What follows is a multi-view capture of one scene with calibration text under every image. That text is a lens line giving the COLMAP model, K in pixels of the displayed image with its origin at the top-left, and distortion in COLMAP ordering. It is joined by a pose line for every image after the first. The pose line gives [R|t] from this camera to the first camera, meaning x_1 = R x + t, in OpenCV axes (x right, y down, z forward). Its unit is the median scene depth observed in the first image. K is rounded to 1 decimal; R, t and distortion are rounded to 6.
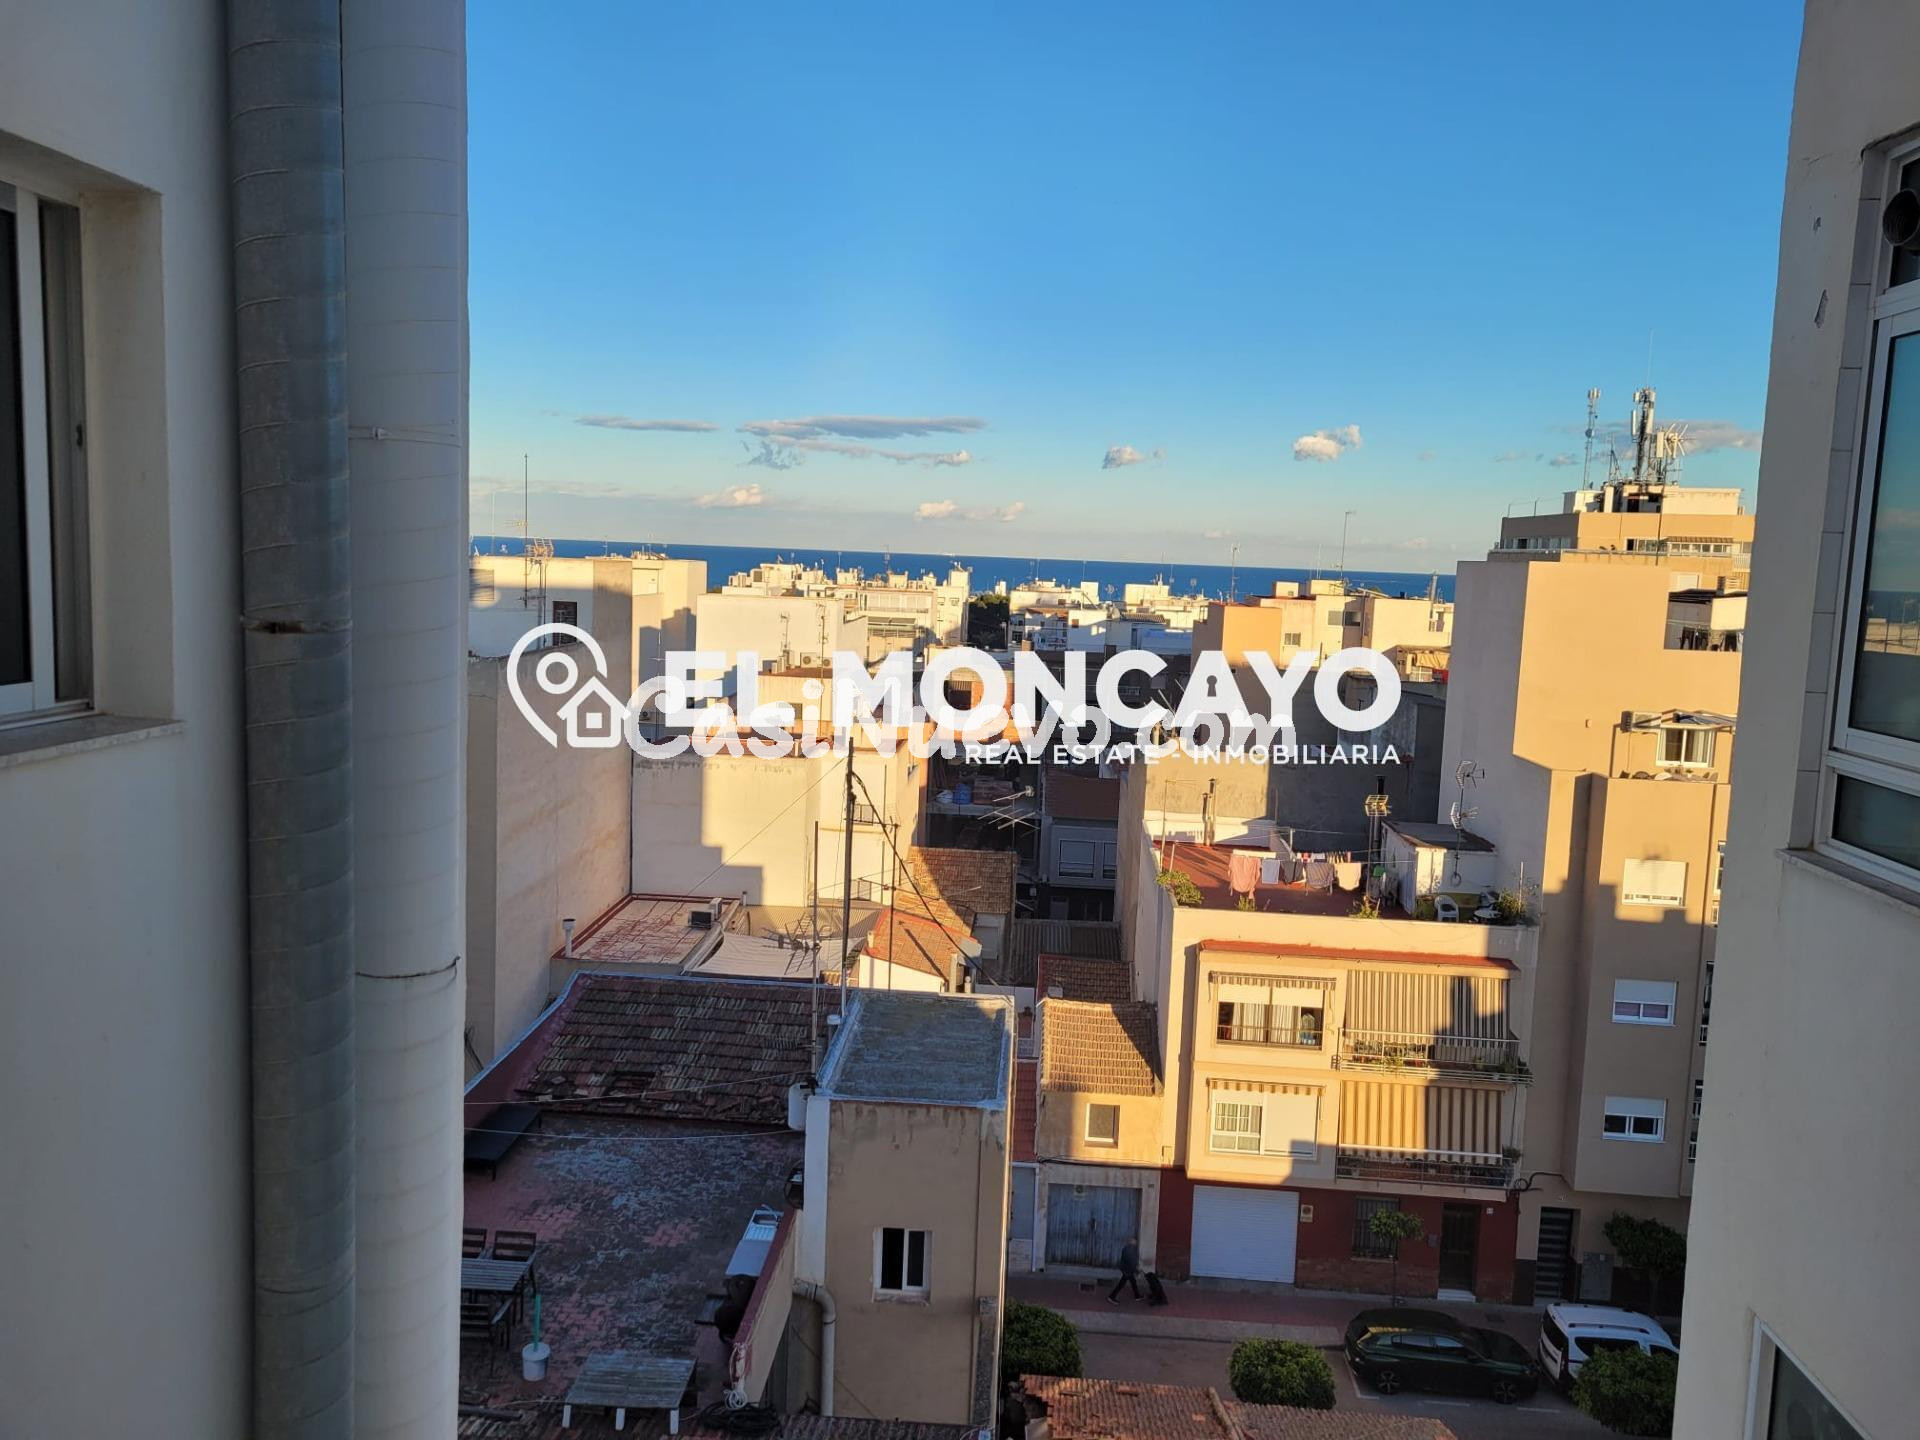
lens RADIAL K [[1439.5, 0, 956.3], [0, 1439.5, 714.1], [0, 0, 1]] dist [0.066461, -0.051771]
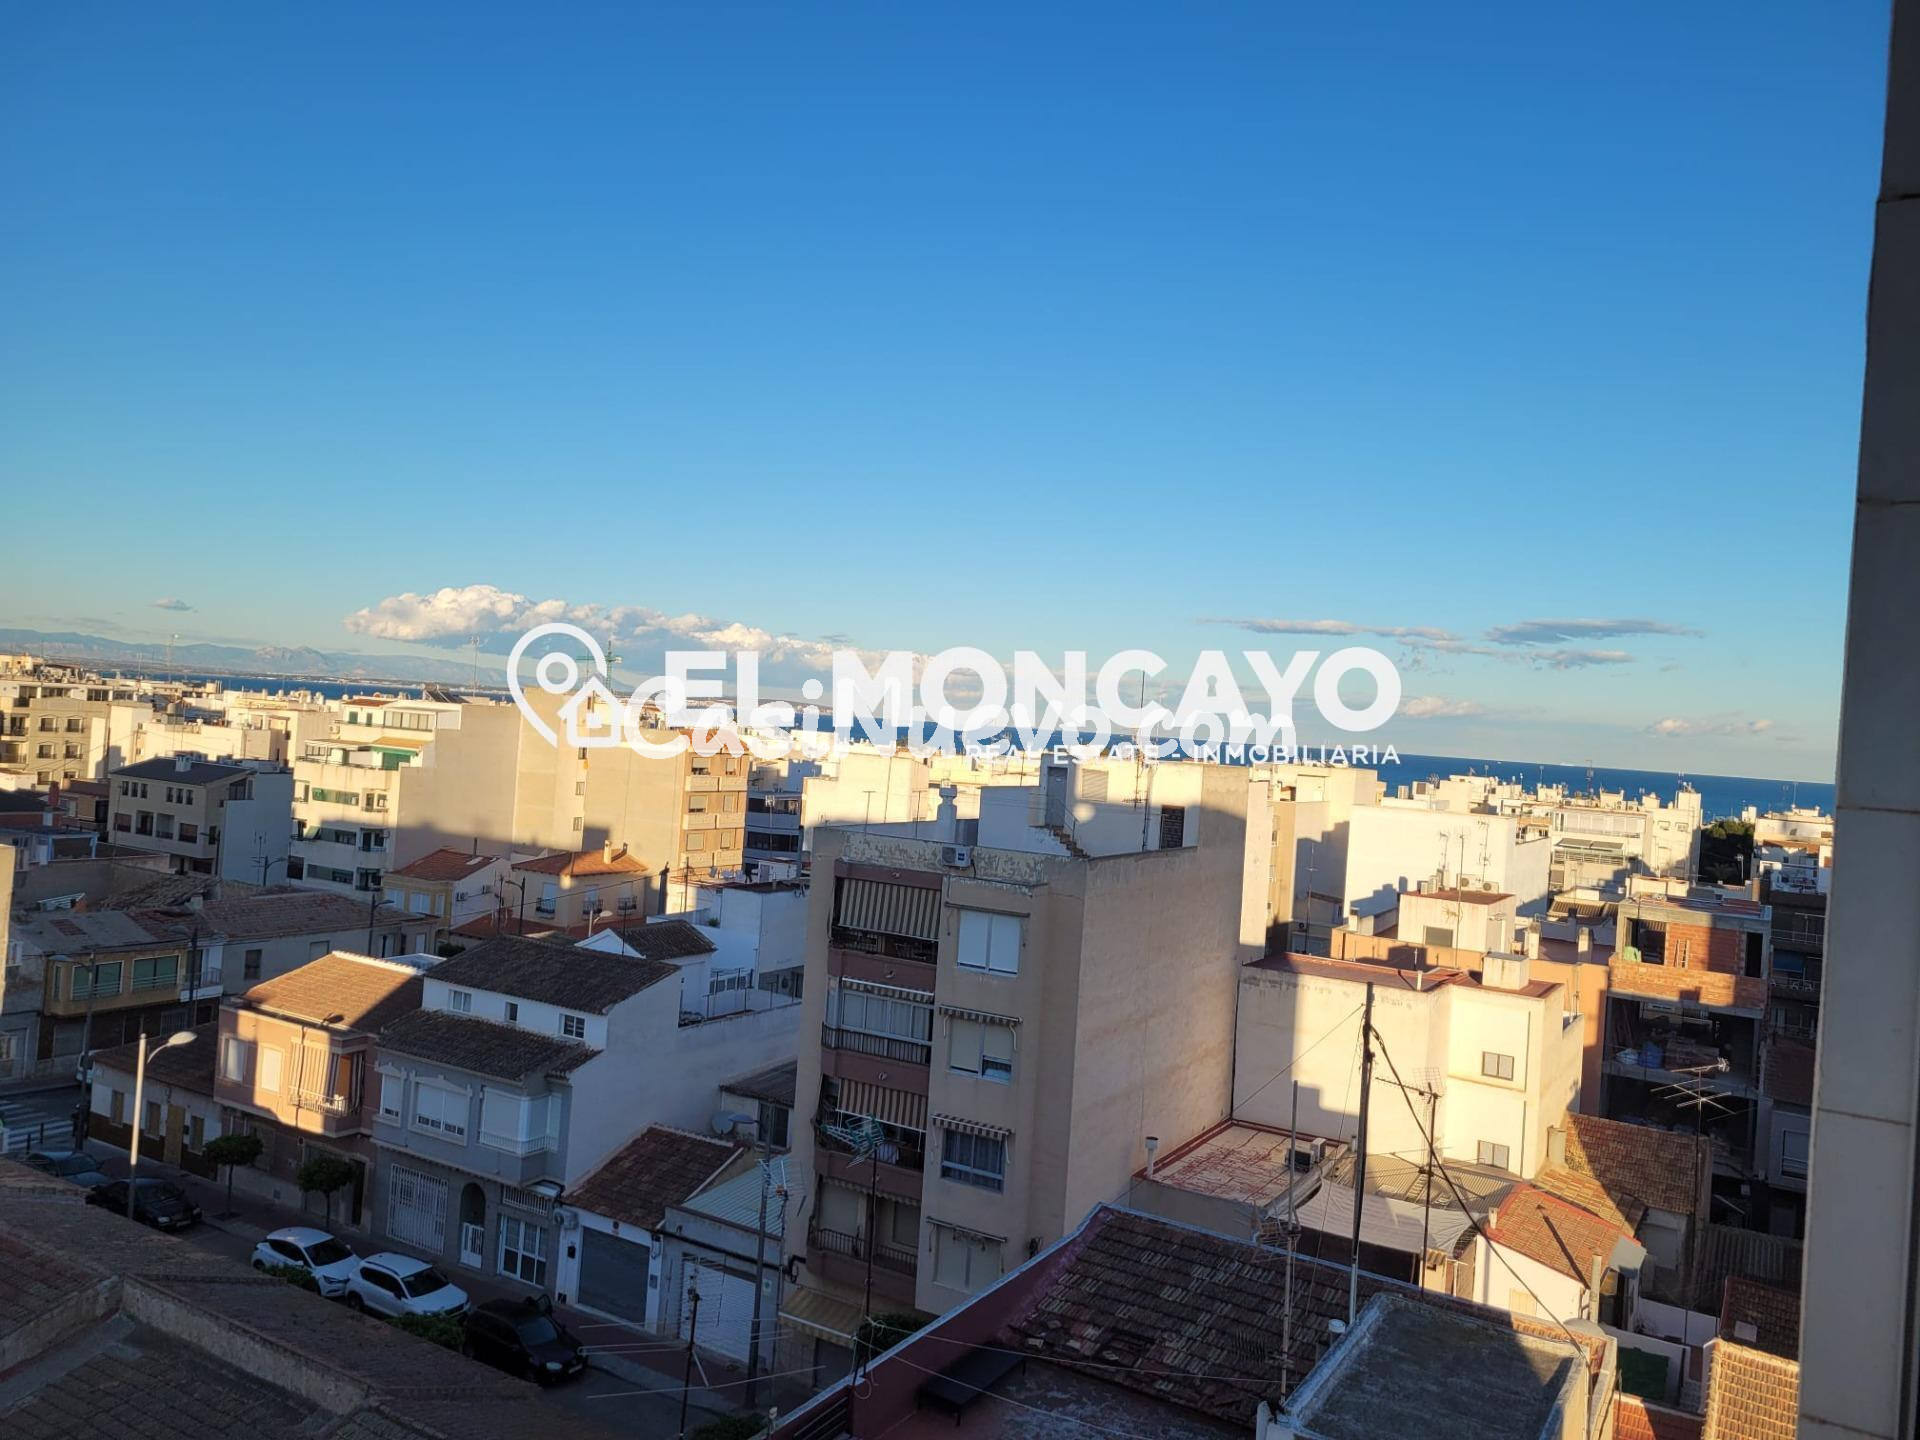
lens RADIAL K [[1439.5, 0, 956.3], [0, 1439.5, 714.1], [0, 0, 1]] dist [0.066461, -0.051771]
pose [[0.890517, 0.019163, -0.454547, 0.044417], [-0.083339, 0.989077, -0.121575, -0.007430], [0.447253, 0.146146, 0.882387, 0.053204]]
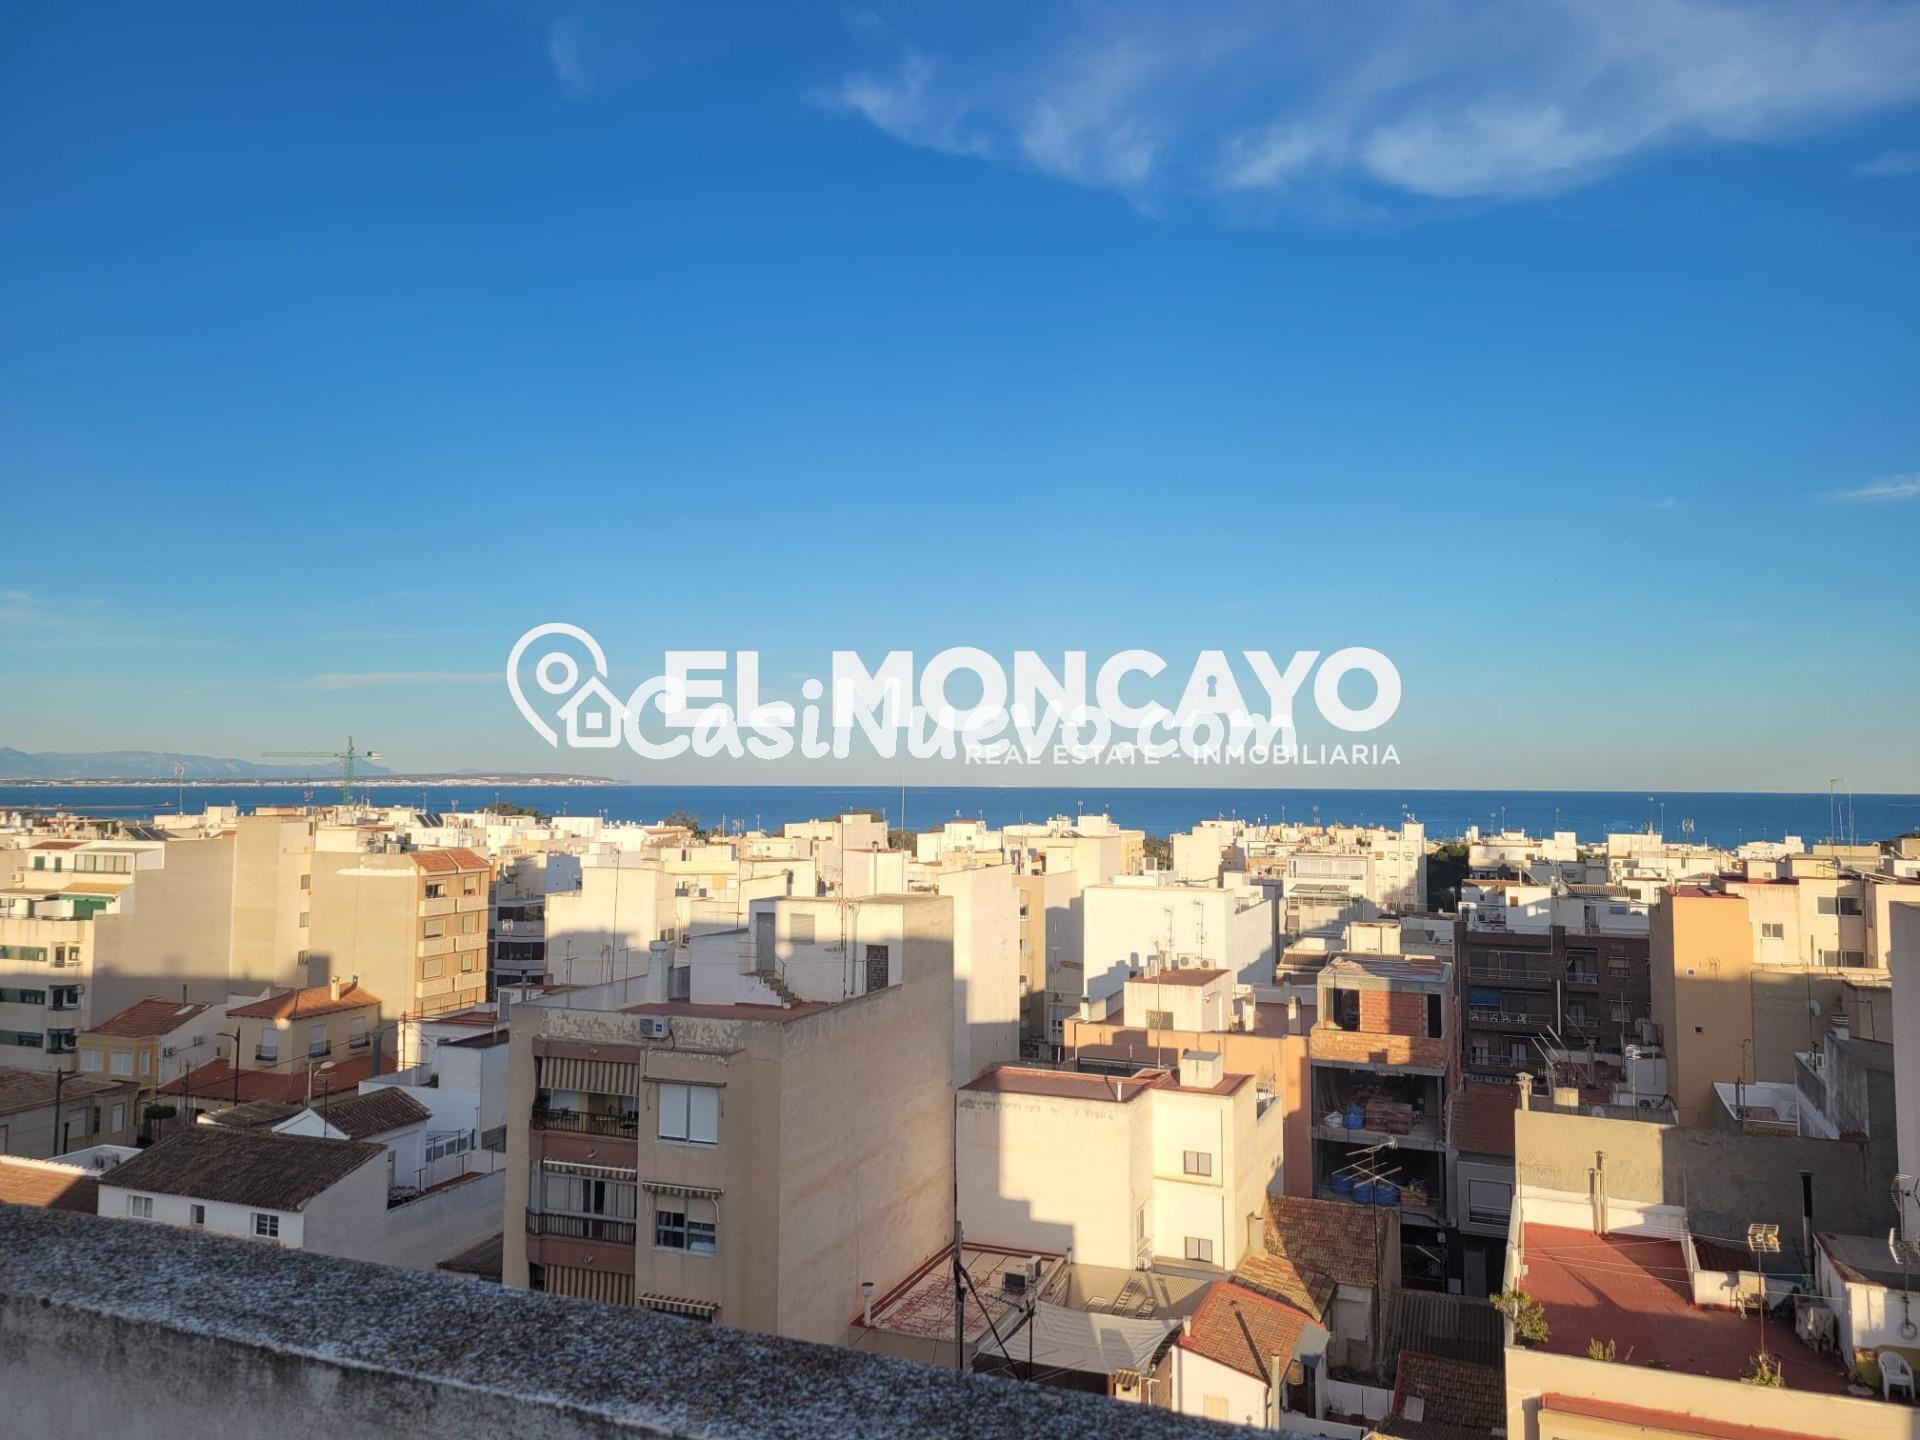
lens RADIAL K [[1439.5, 0, 956.3], [0, 1439.5, 714.1], [0, 0, 1]] dist [0.066461, -0.051771]
pose [[0.948599, -0.050858, -0.312366, 0.107595], [-0.001748, 0.986146, -0.165868, -0.069998], [0.316475, 0.157889, 0.935369, 0.041439]]
